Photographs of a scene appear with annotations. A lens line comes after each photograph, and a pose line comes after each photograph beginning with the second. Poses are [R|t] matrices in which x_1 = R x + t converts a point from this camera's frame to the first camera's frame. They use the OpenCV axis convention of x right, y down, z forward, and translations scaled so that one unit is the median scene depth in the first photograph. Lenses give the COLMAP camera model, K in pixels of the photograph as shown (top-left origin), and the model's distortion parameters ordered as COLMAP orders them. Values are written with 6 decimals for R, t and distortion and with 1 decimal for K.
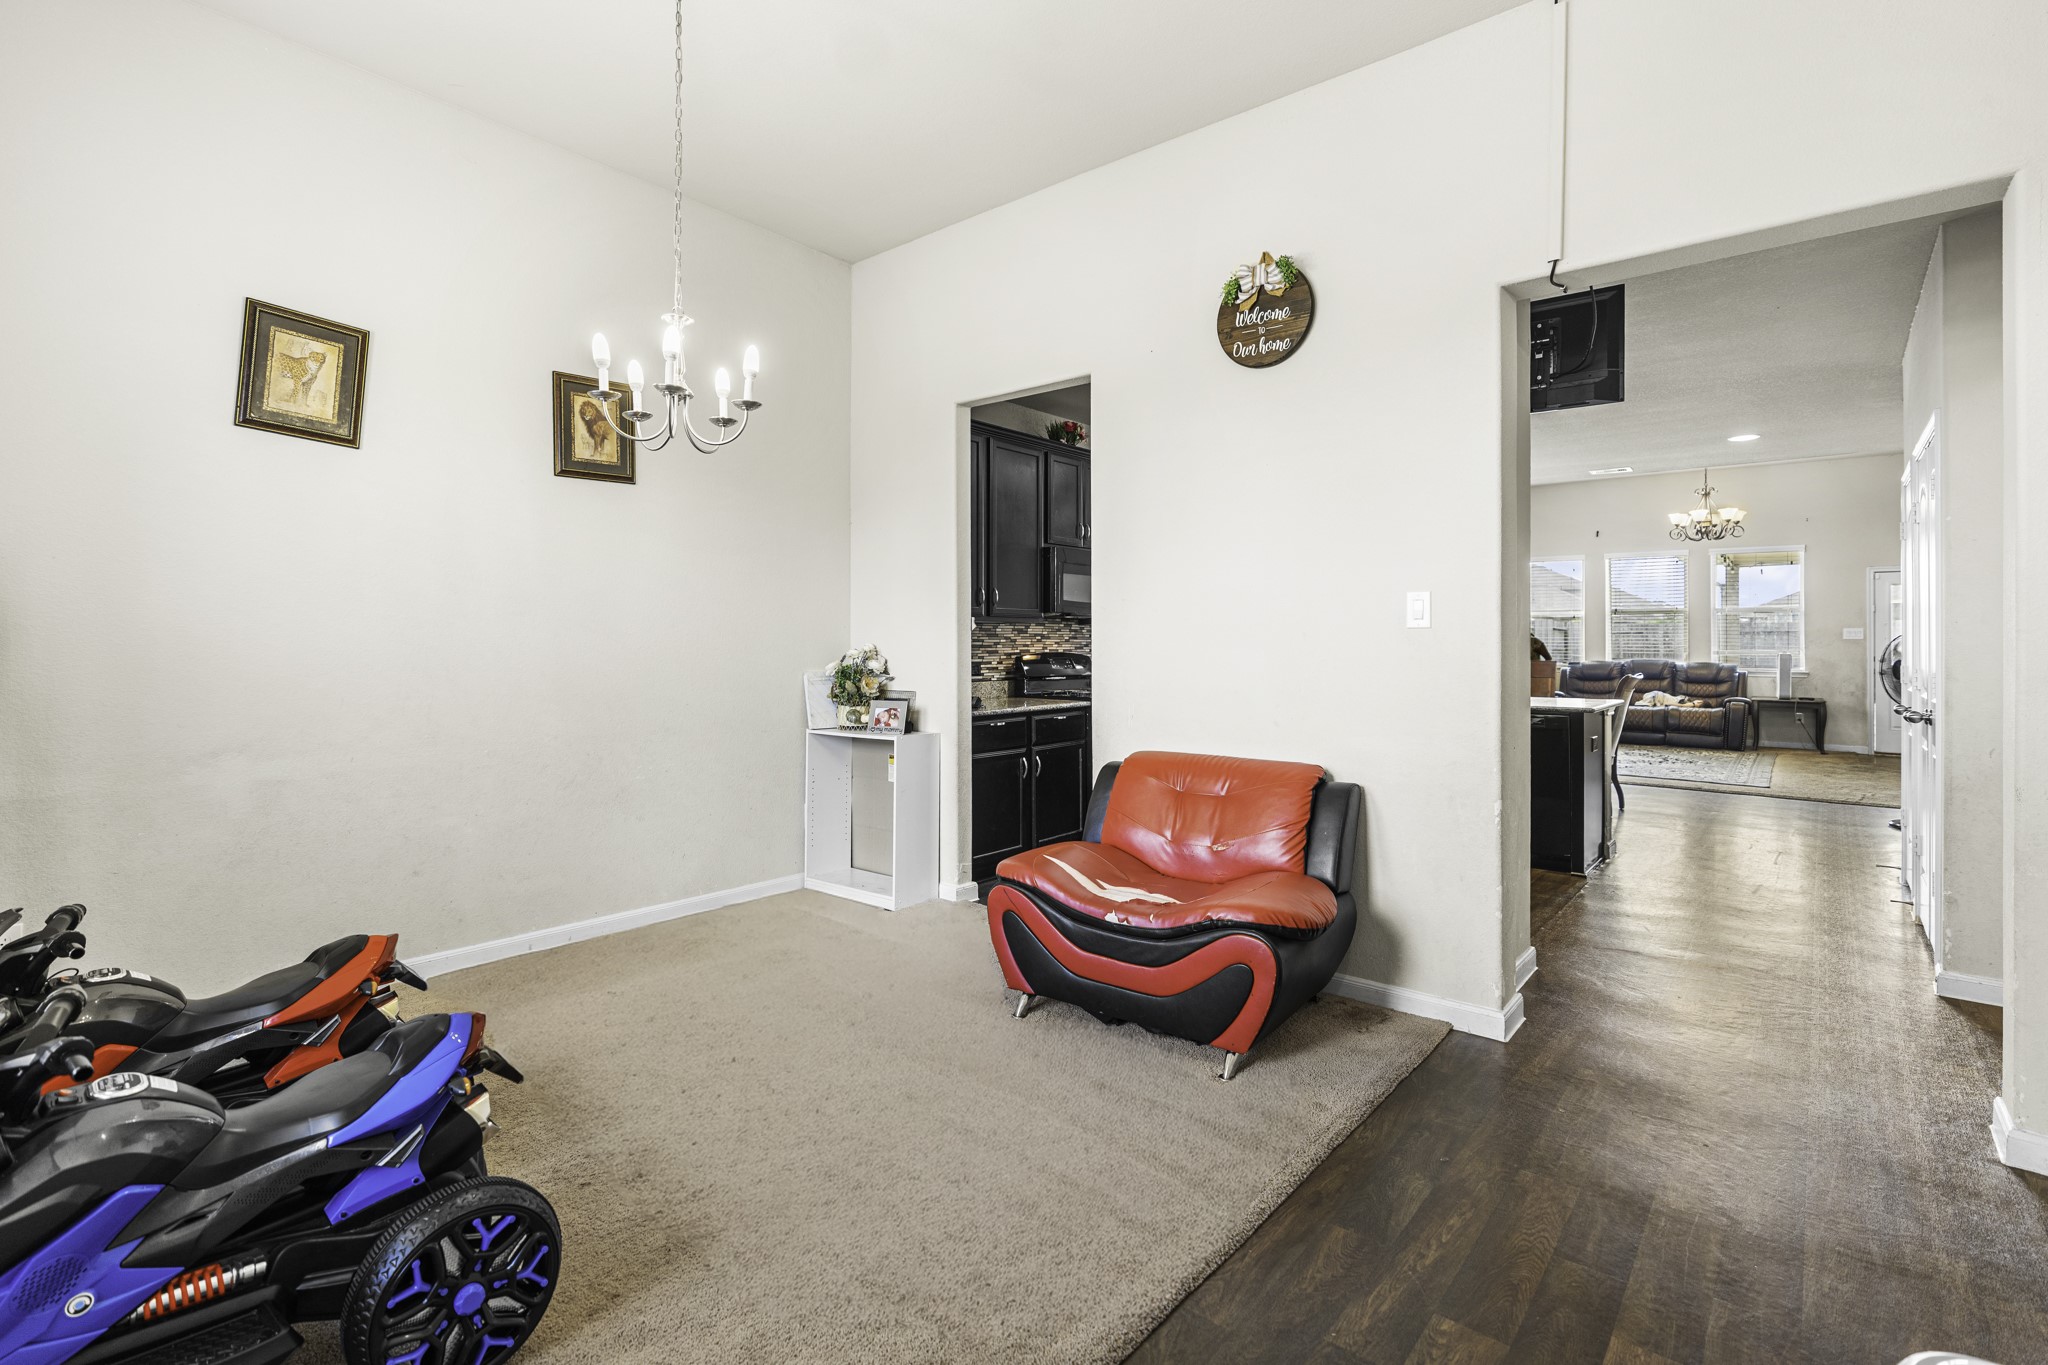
lens RADIAL K [[950.3, 0, 1034.5], [0, 950.3, 667.1], [0, 0, 1]] dist [0.000746, 0.000496]
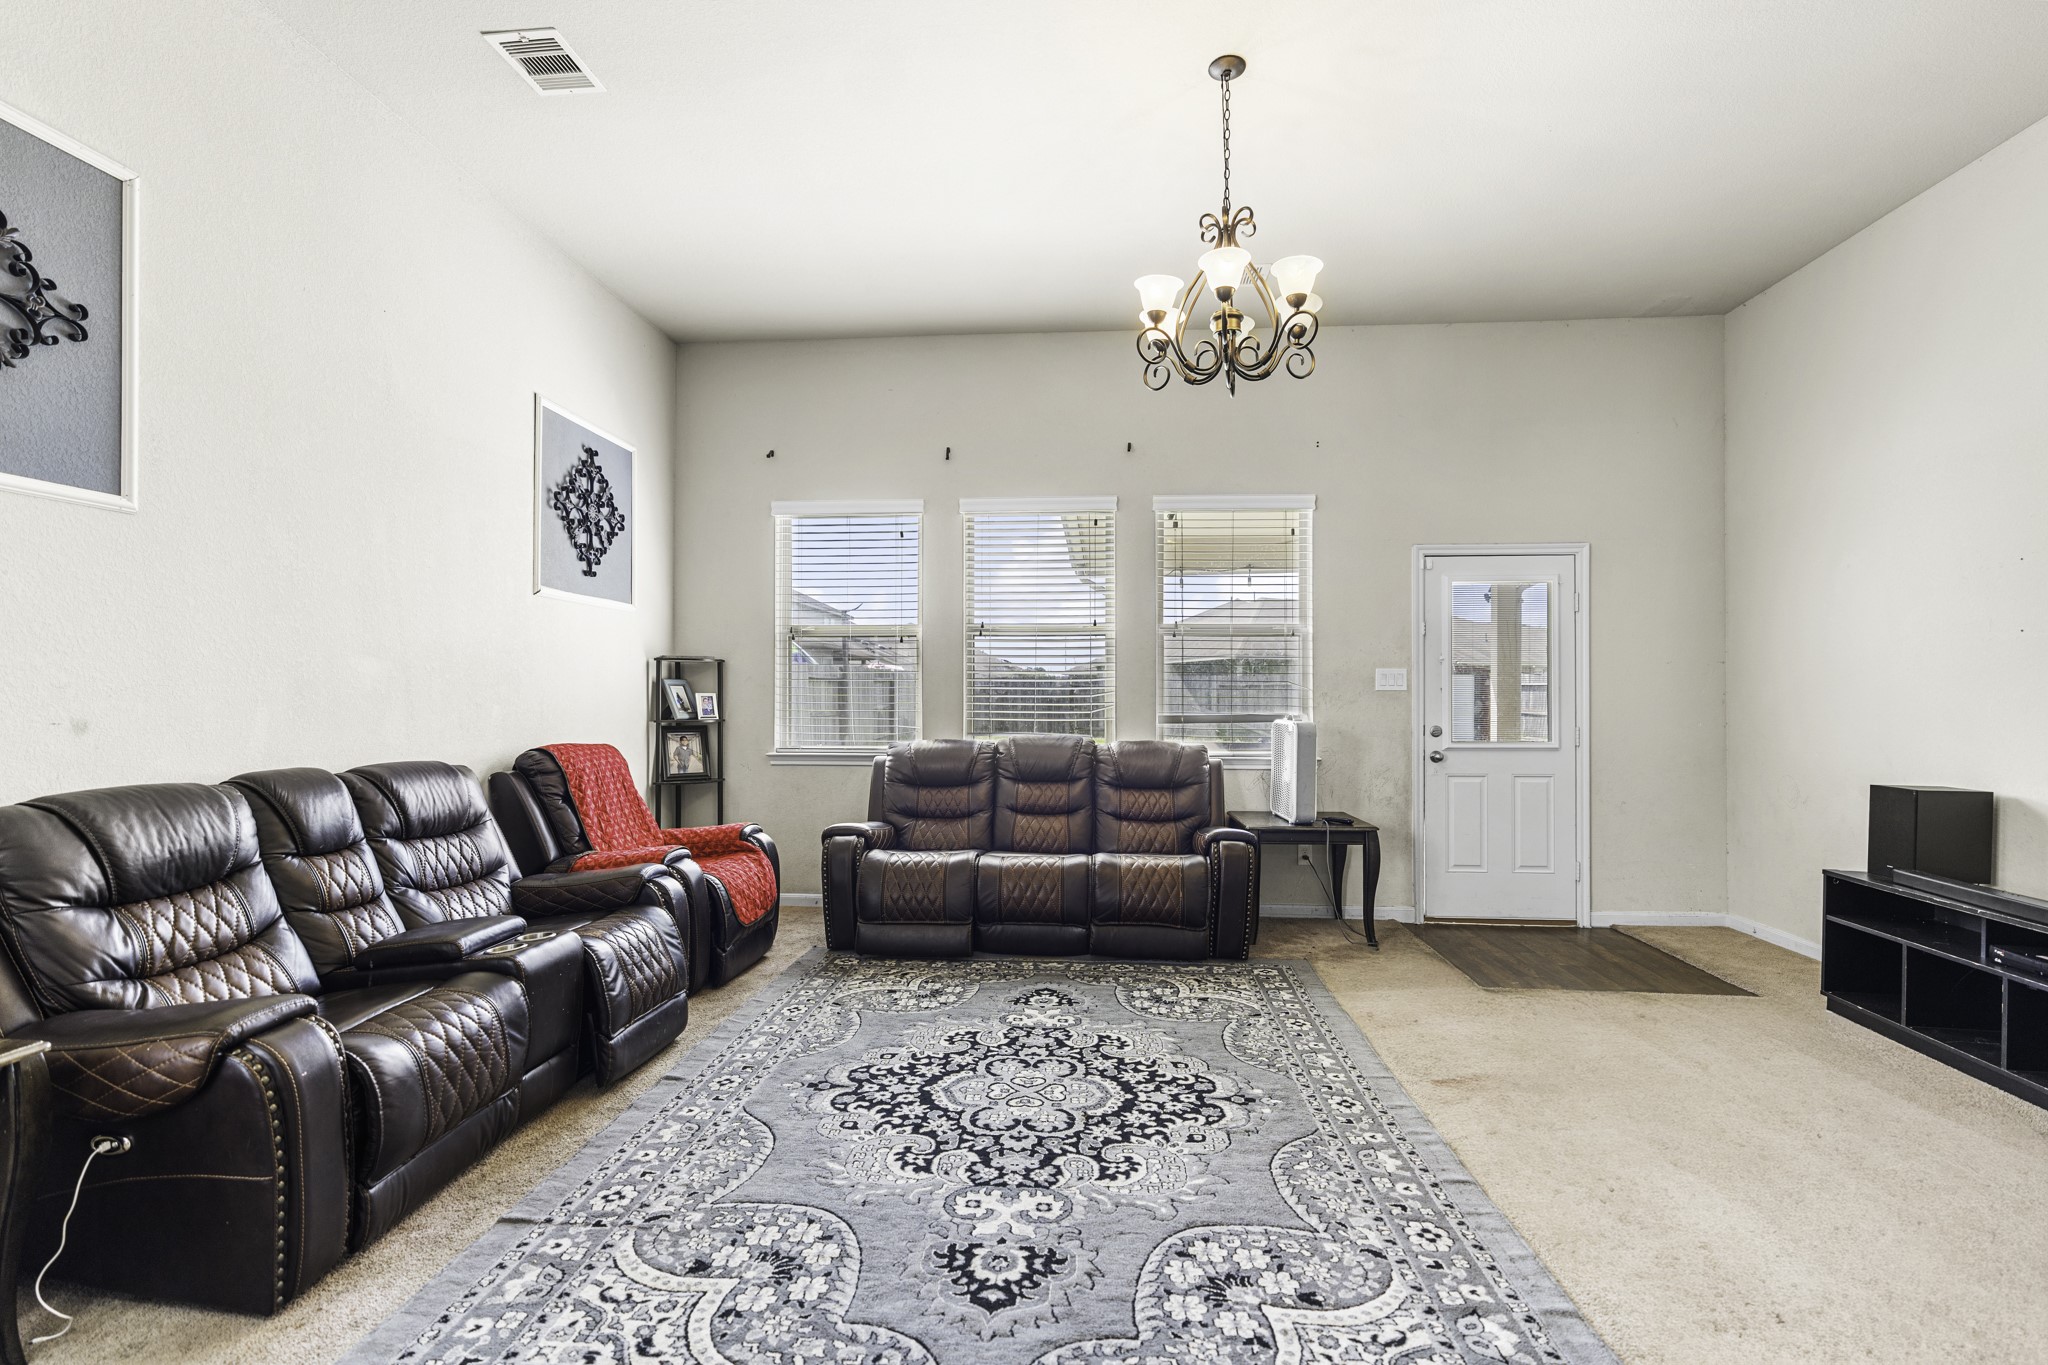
lens RADIAL K [[950.3, 0, 1024.7], [0, 950.3, 678.2], [0, 0, 1]] dist [0.000746, 0.000496]
pose [[0.820045, -0.002370, 0.572295, 0.420211], [0.014795, 0.999745, -0.017061, -0.029801], [-0.572108, 0.022458, 0.819871, 0.699940]]
